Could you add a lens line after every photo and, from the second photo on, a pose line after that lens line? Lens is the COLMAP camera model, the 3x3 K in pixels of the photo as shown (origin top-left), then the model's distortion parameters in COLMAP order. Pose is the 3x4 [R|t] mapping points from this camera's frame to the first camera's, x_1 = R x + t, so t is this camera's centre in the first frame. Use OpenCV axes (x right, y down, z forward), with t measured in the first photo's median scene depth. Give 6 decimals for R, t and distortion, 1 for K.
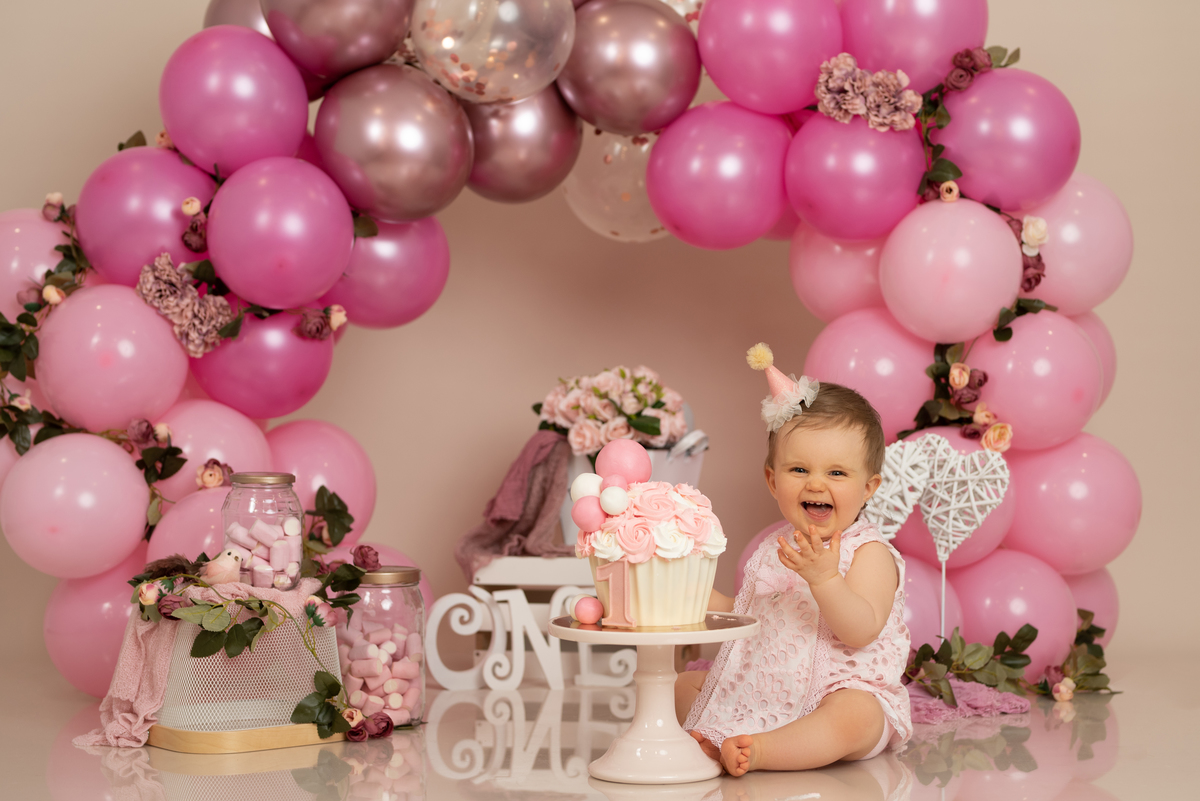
lens RADIAL K [[2831.6, 0, 630.4], [0, 2831.6, 404.0], [0, 0, 1]] dist [-0.014133, -0.404731]
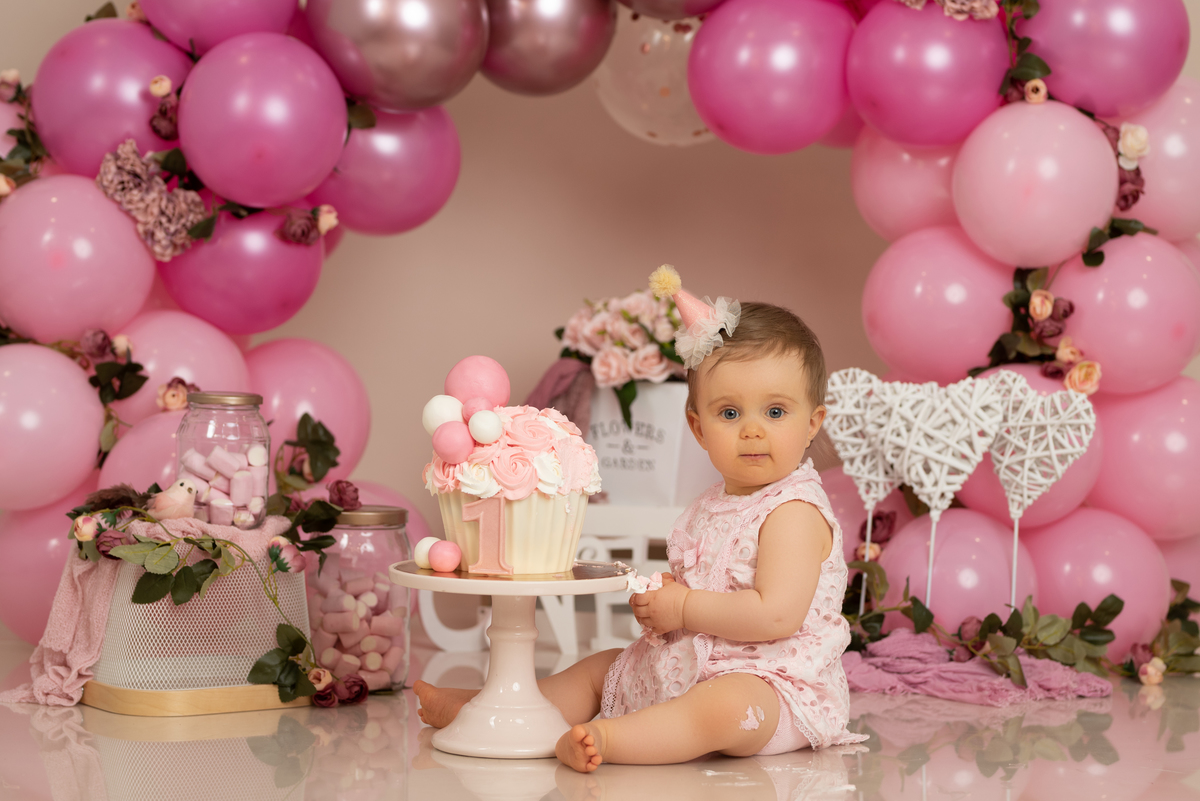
lens RADIAL K [[2929.2, 0, 656.9], [0, 2929.2, 394.7], [0, 0, 1]] dist [-0.006030, -0.574266]
pose [[0.999427, 0.027367, -0.019909, 0.017518], [-0.027164, 0.999577, 0.010393, 0.011320], [0.020185, -0.009846, 0.999748, 0.103868]]
